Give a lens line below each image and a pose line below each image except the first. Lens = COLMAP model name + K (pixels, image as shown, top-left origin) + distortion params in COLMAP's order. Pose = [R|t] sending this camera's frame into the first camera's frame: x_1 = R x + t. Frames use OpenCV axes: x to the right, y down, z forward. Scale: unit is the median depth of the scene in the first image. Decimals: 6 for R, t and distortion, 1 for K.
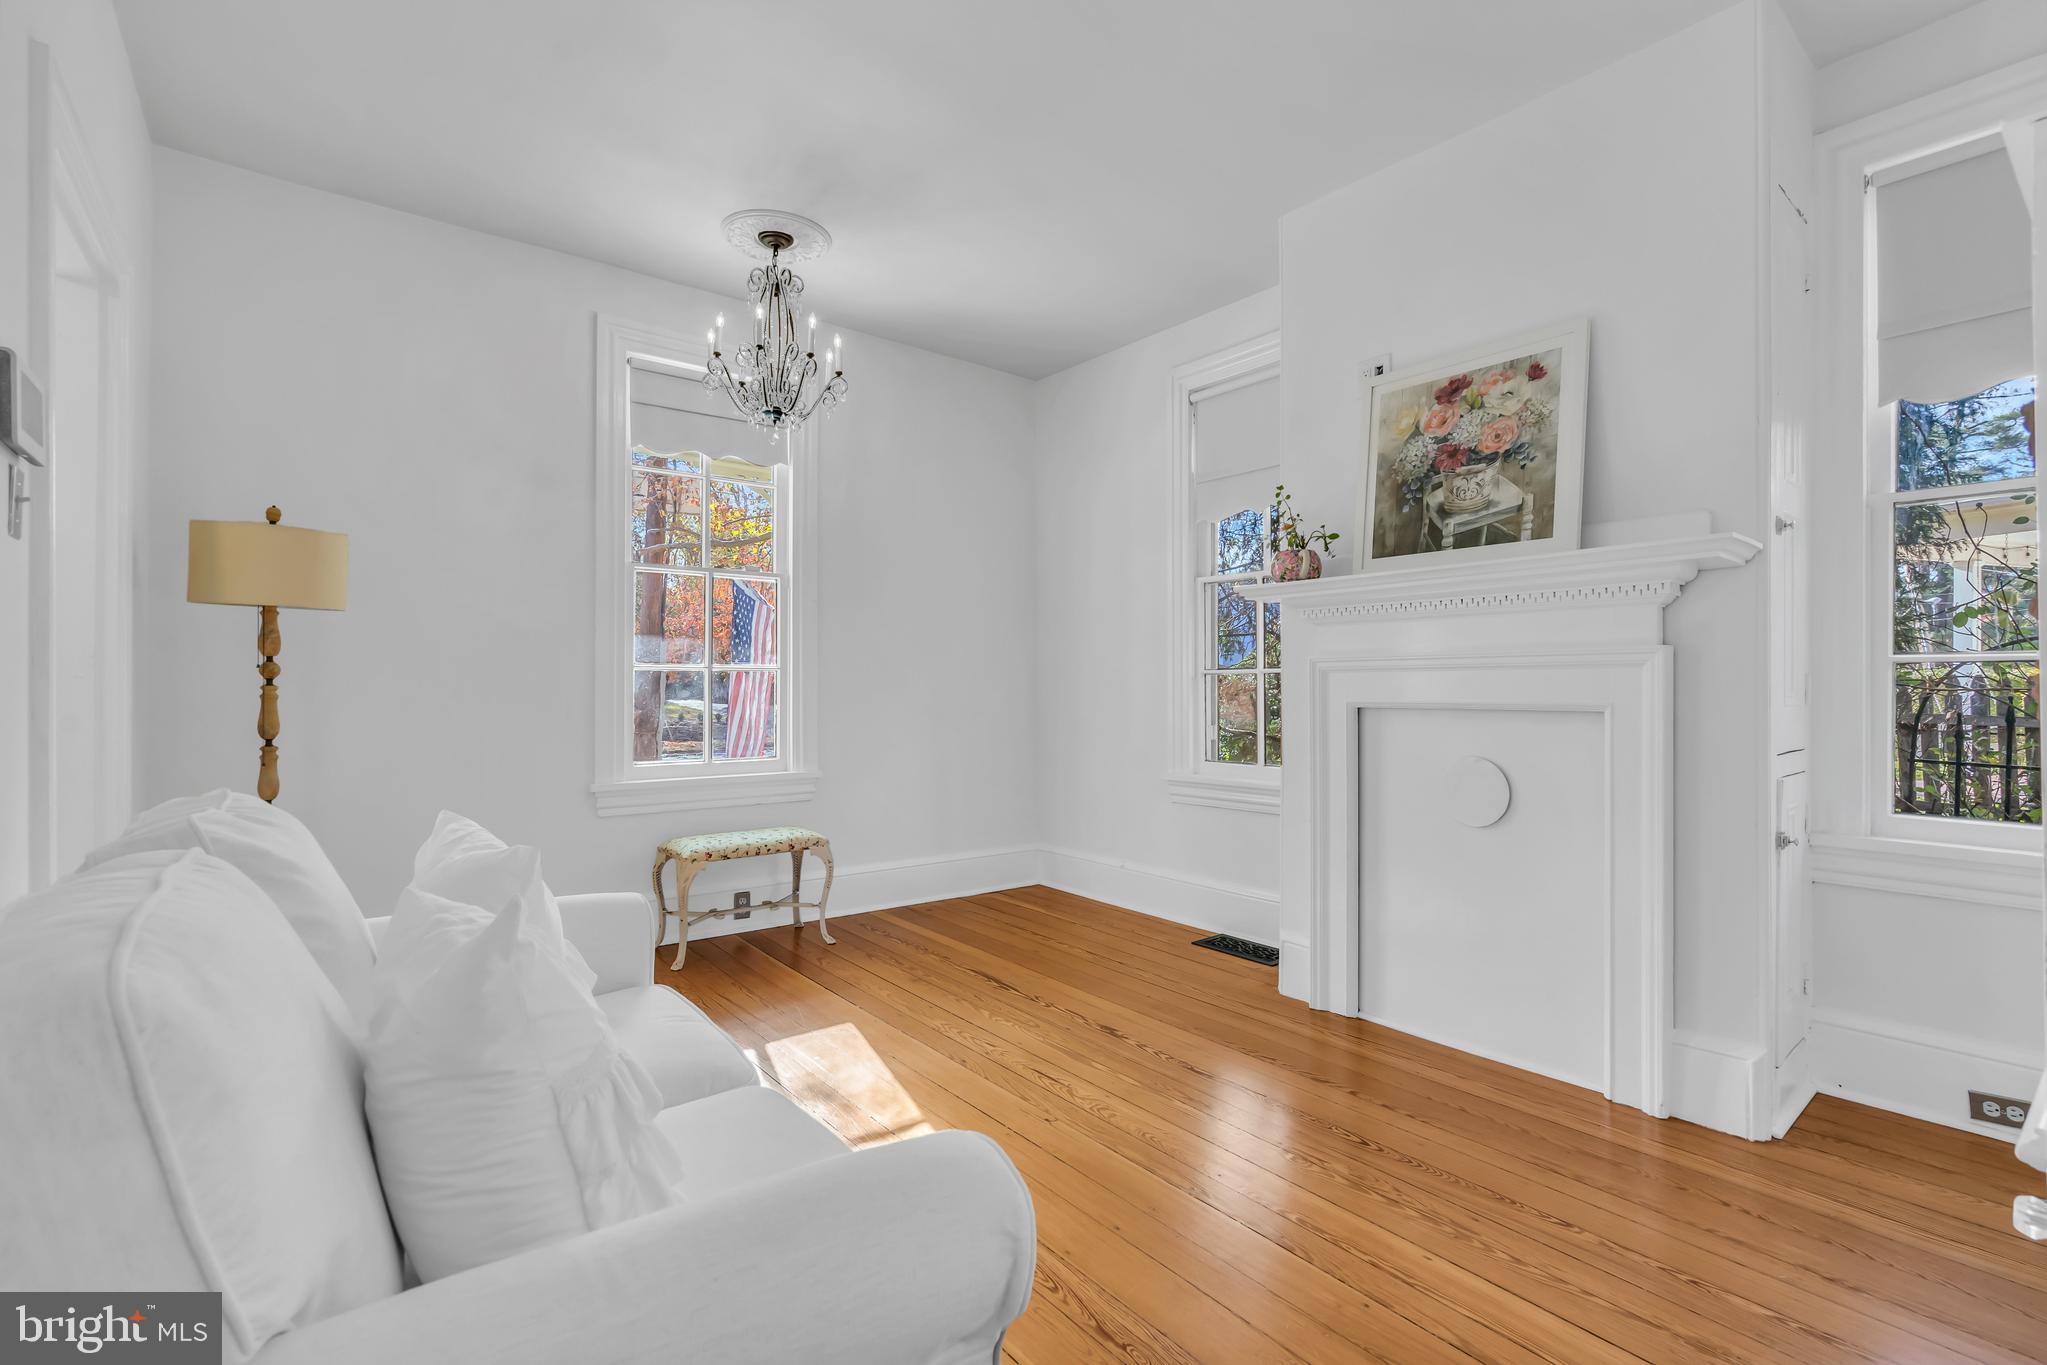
lens RADIAL K [[927.5, 0, 1026.8], [0, 927.5, 689.8], [0, 0, 1]] dist [-0.000298, 0.000164]
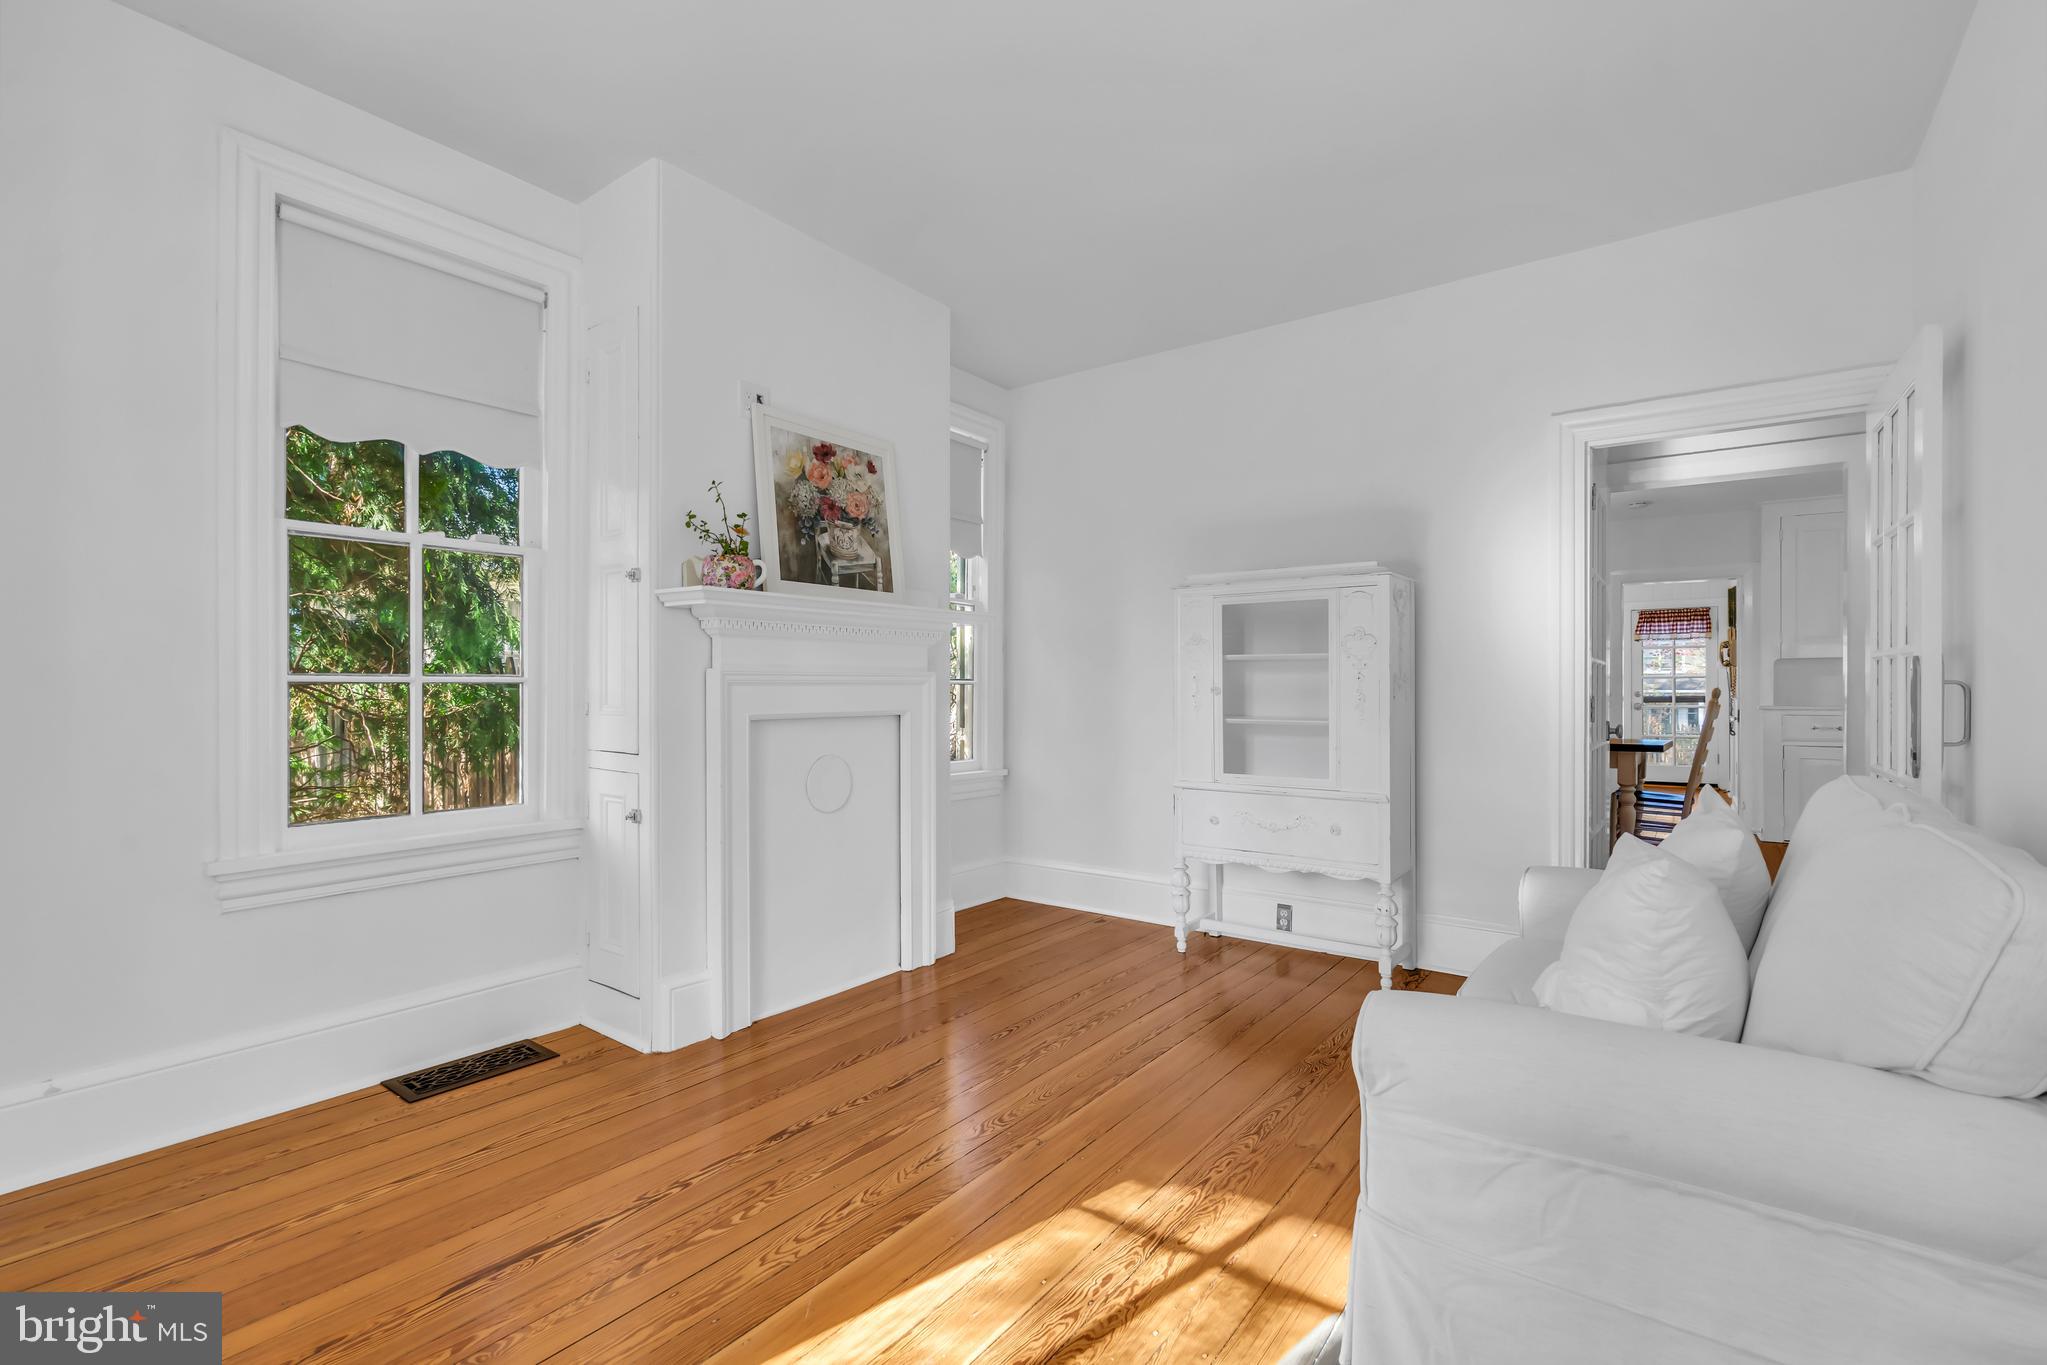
lens RADIAL K [[927.5, 0, 1026.8], [0, 927.5, 689.8], [0, 0, 1]] dist [-0.000298, 0.000164]
pose [[-0.259482, -0.003582, 0.965741, -0.773821], [0.003330, 0.999984, 0.004604, -0.019586], [-0.965742, 0.004411, -0.259466, 1.058493]]
